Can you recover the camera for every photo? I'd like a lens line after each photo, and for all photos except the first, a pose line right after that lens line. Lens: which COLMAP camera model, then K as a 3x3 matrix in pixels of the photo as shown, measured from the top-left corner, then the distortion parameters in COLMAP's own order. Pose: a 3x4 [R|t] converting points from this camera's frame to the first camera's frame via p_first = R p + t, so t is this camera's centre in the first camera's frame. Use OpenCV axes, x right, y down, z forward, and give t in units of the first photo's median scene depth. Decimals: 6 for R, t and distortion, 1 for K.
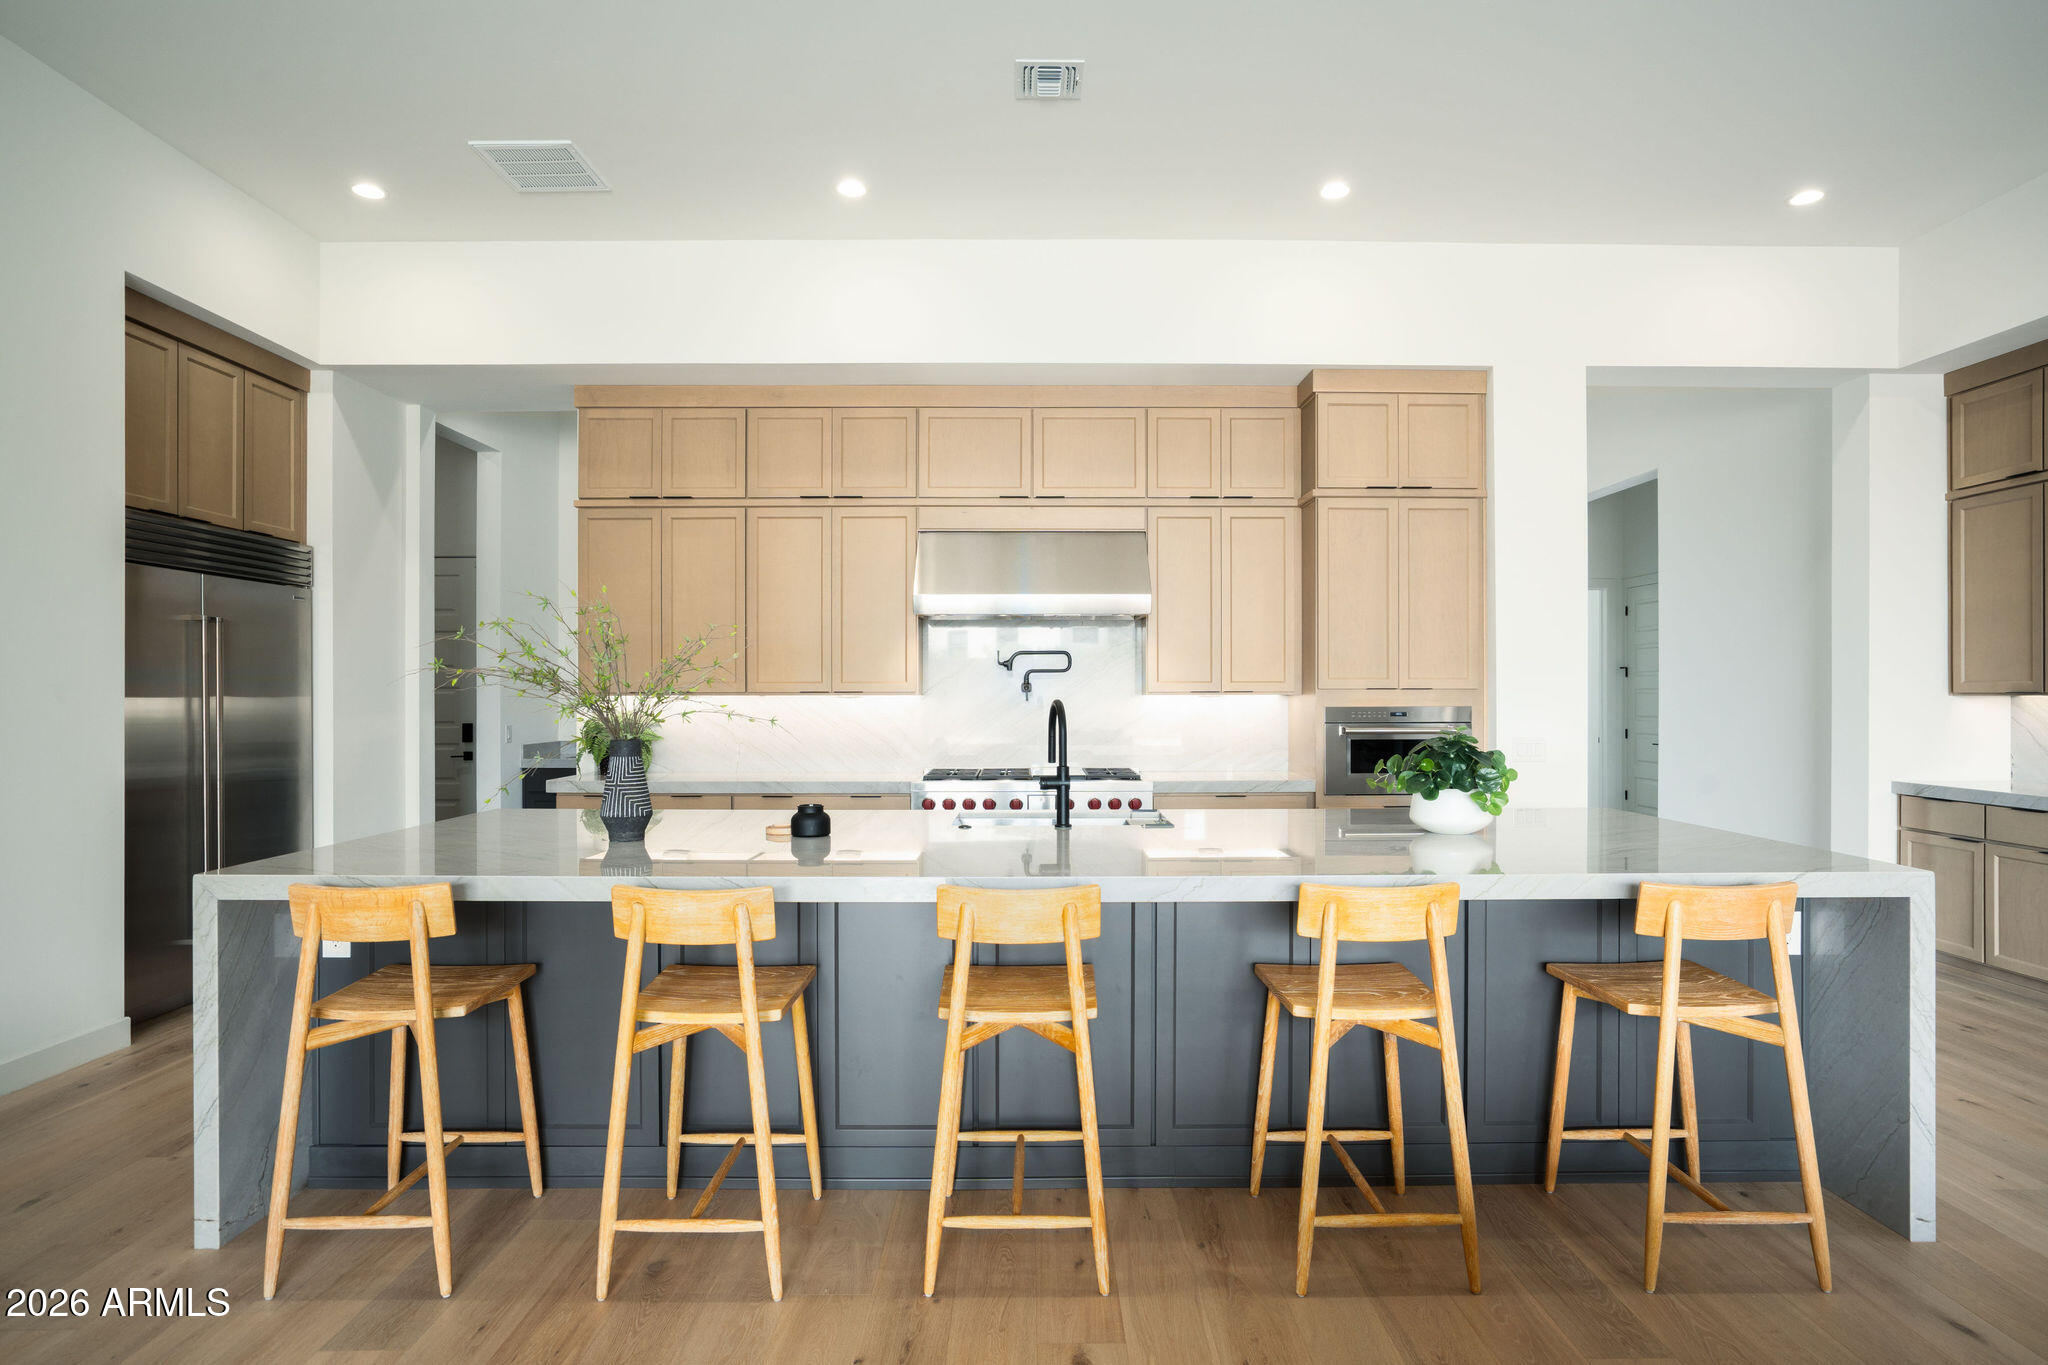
lens RADIAL K [[1105.0, 0, 1026.5], [0, 1105.0, 690.7], [0, 0, 1]] dist [-0.008522, -0.000004]
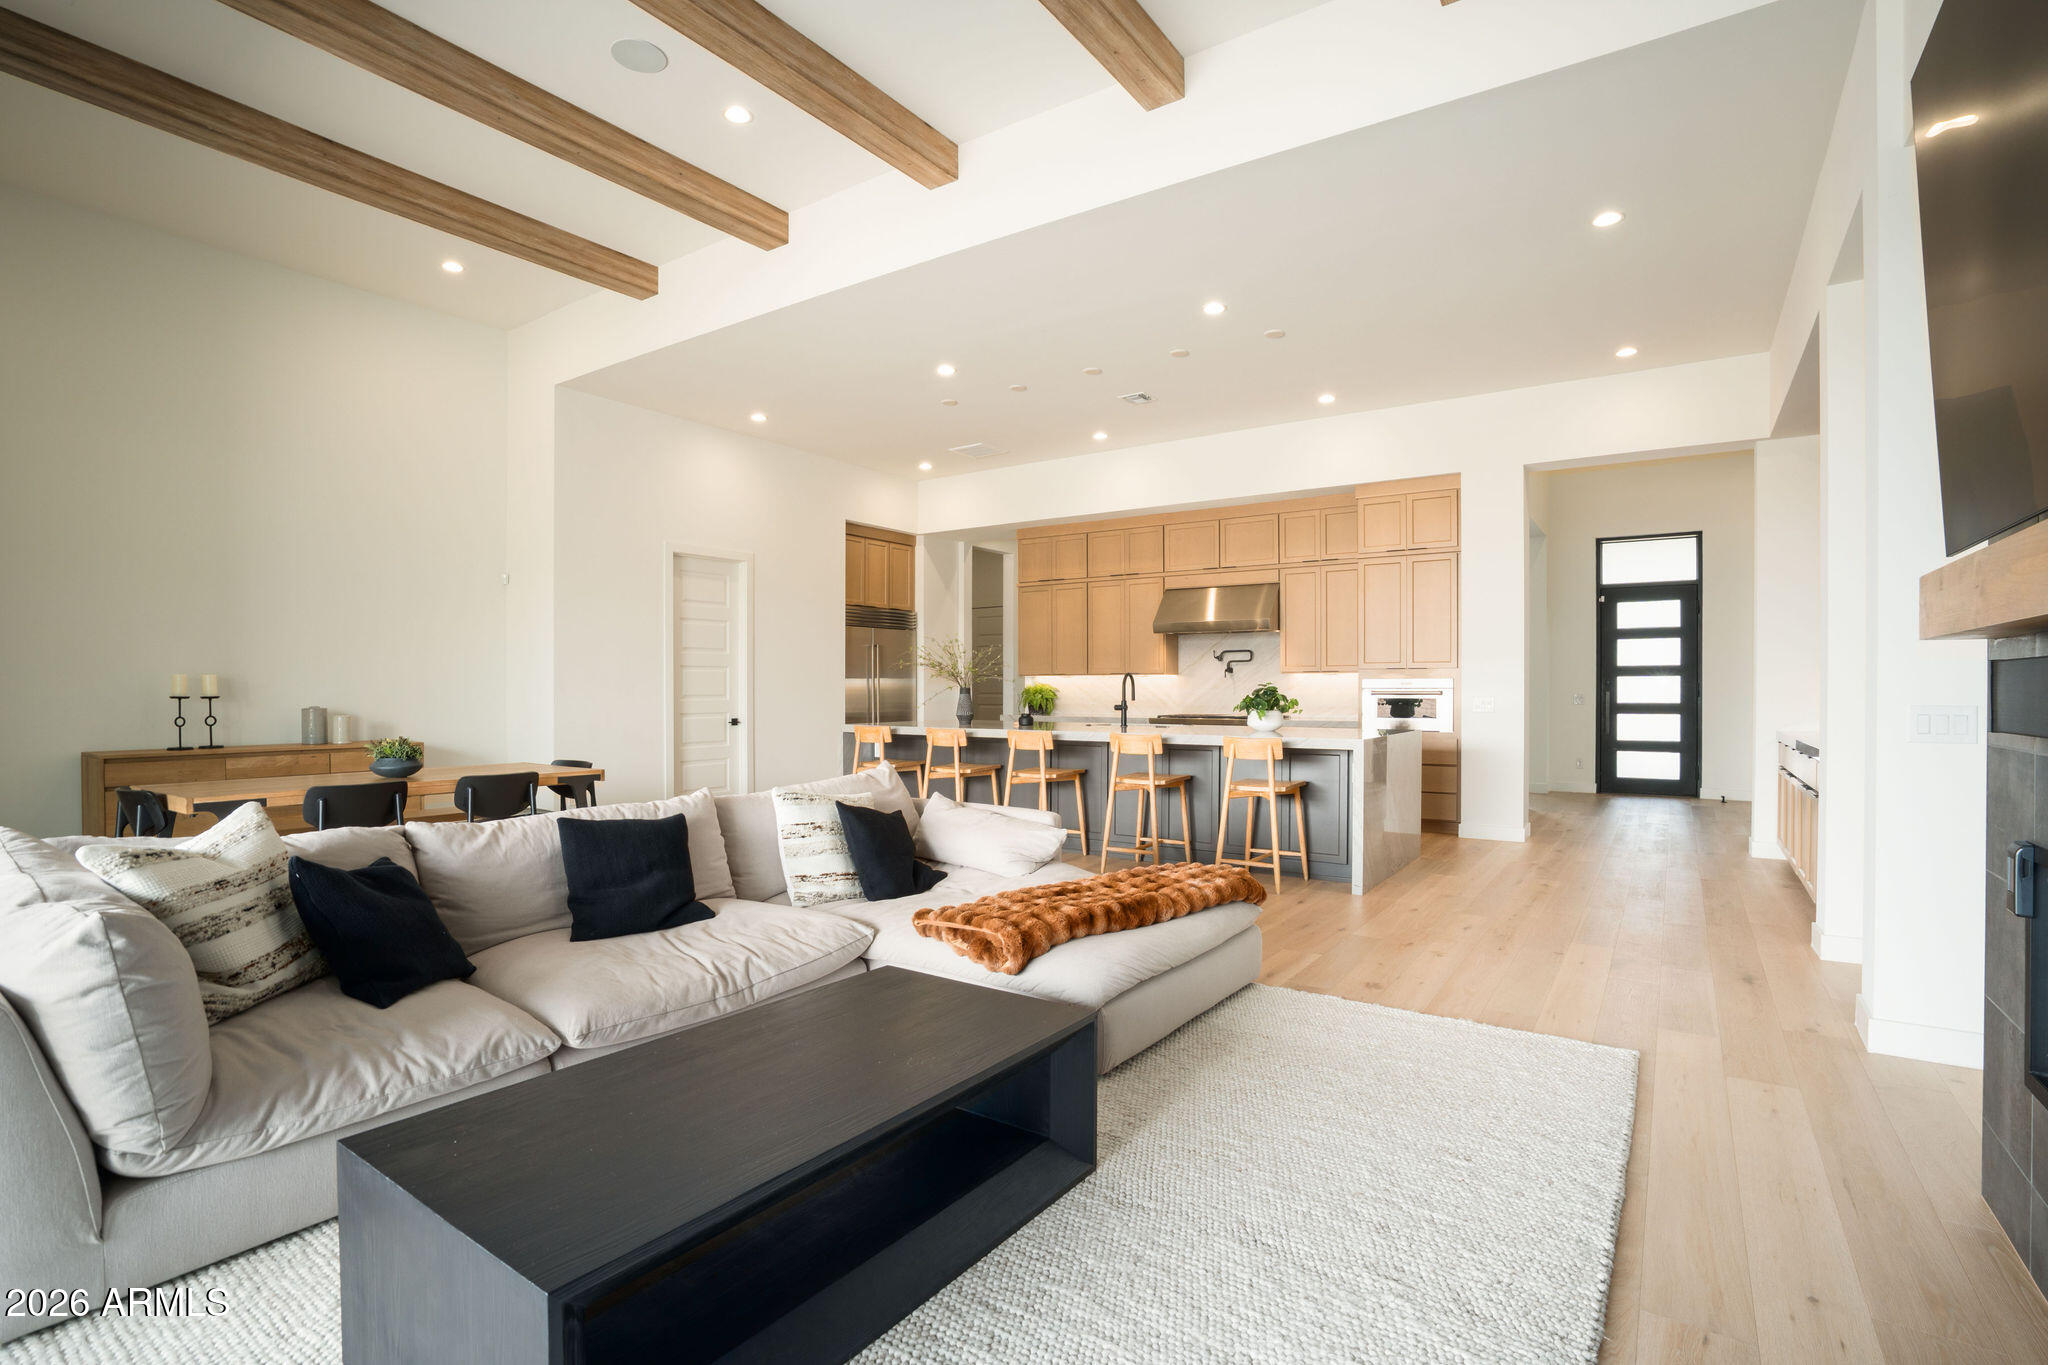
lens RADIAL K [[963.4, 0, 1035.9], [0, 963.4, 684.3], [0, 0, 1]] dist [-0.033458, 0.009037]
pose [[0.832623, -0.003339, -0.553830, 0.673922], [0.003516, 0.999994, -0.000743, 0.021937], [0.553829, -0.001328, 0.832629, -0.543672]]
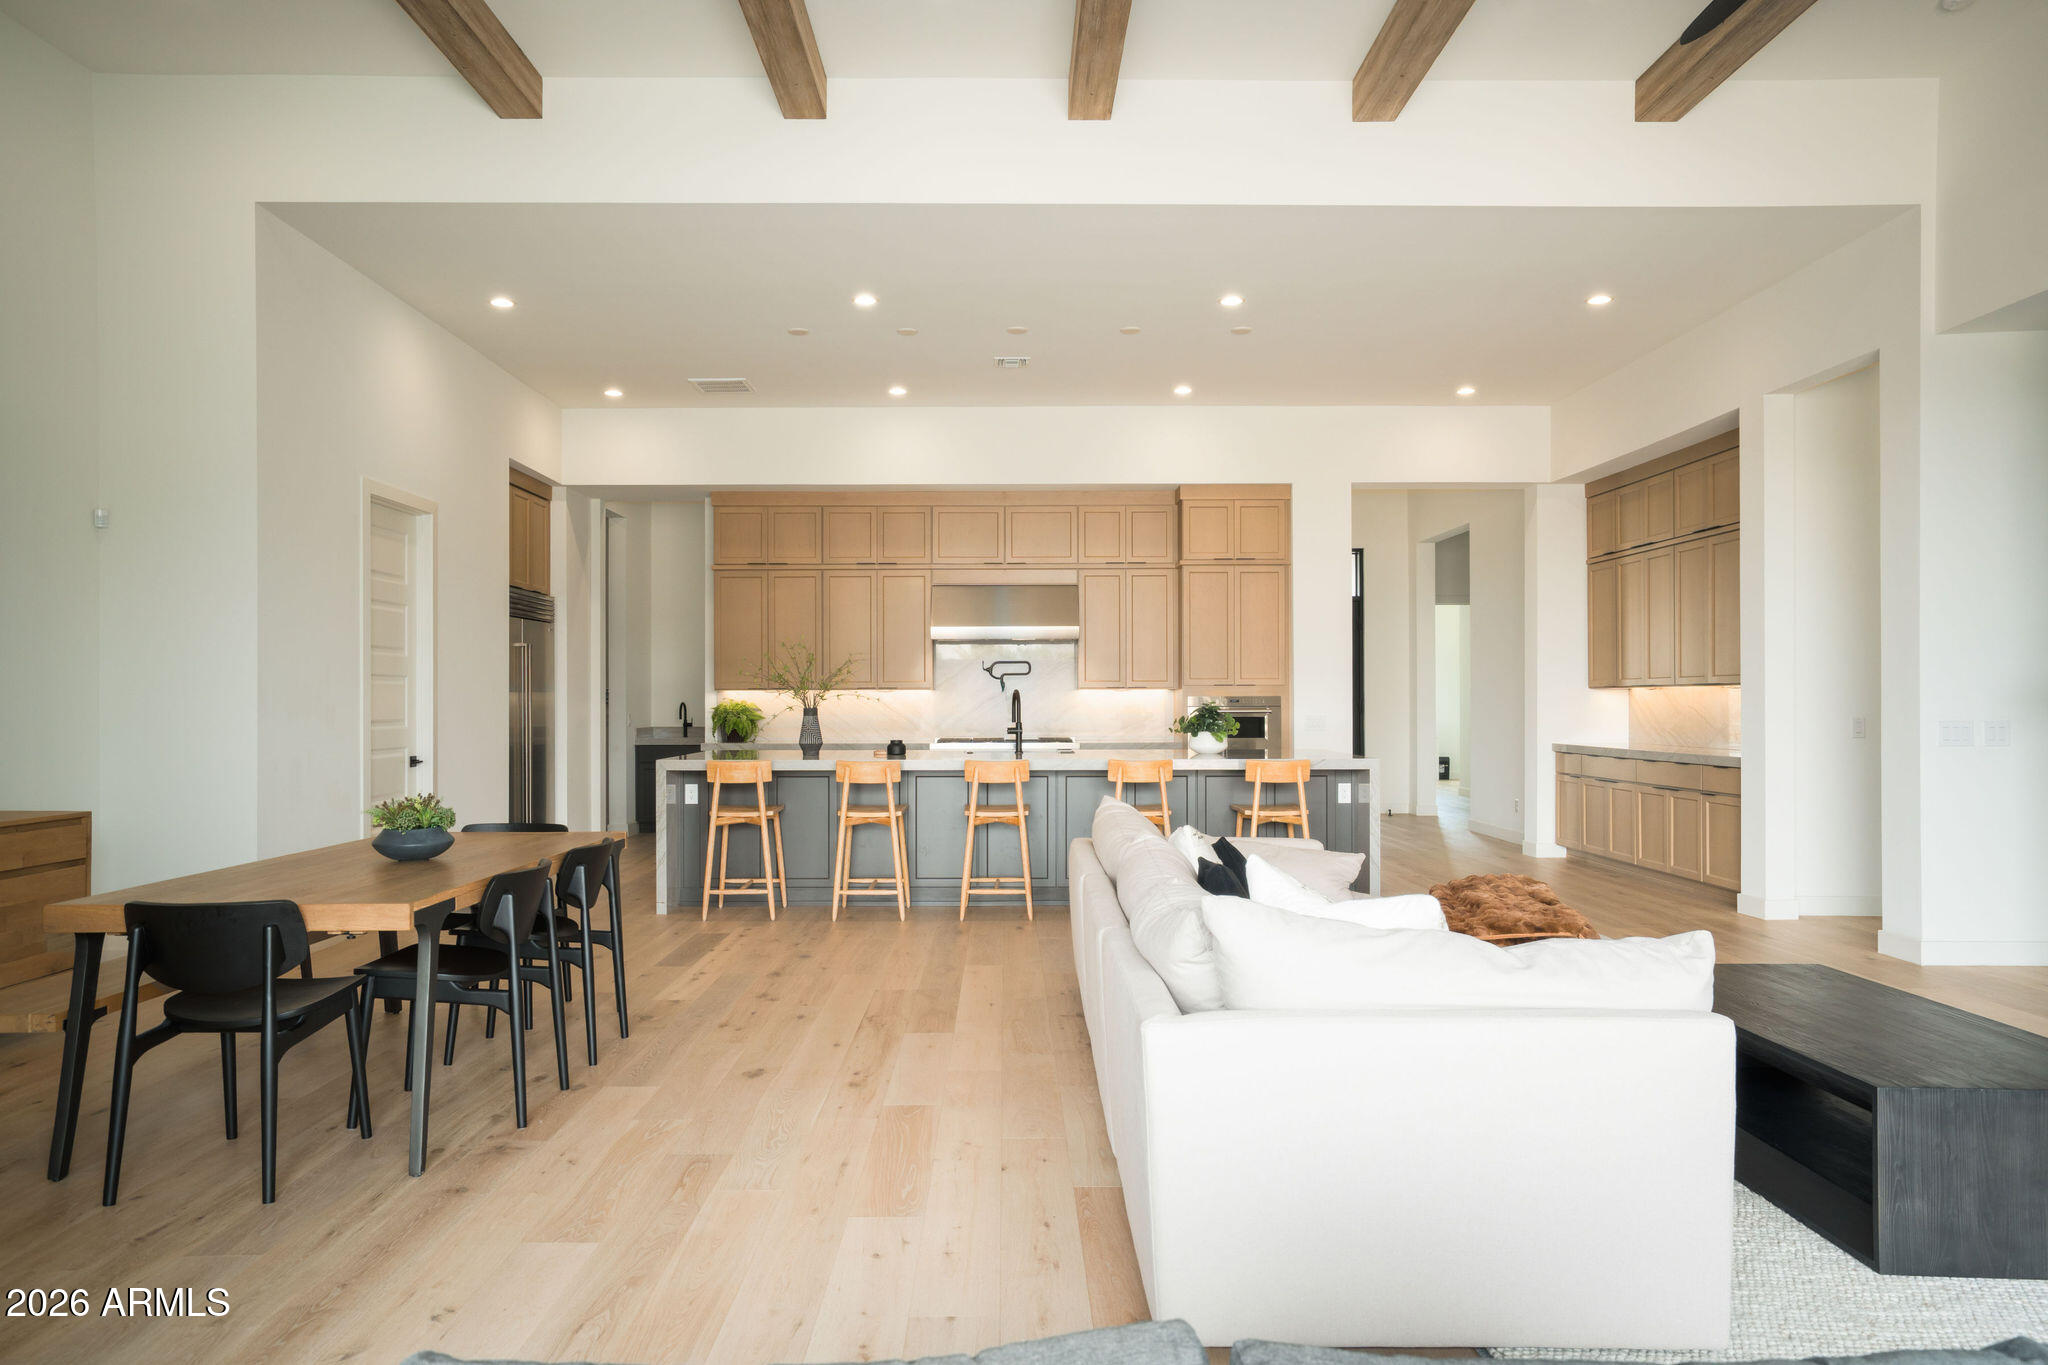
lens RADIAL K [[1324.3, 0, 1007.9], [0, 1324.3, 686.3], [0, 0, 1]] dist [0.033146, 0.000820]
pose [[0.999996, -0.002472, -0.001090, 0.011524], [0.002465, 0.999975, -0.006591, 0.012244], [0.001106, 0.006588, 0.999978, -0.919780]]
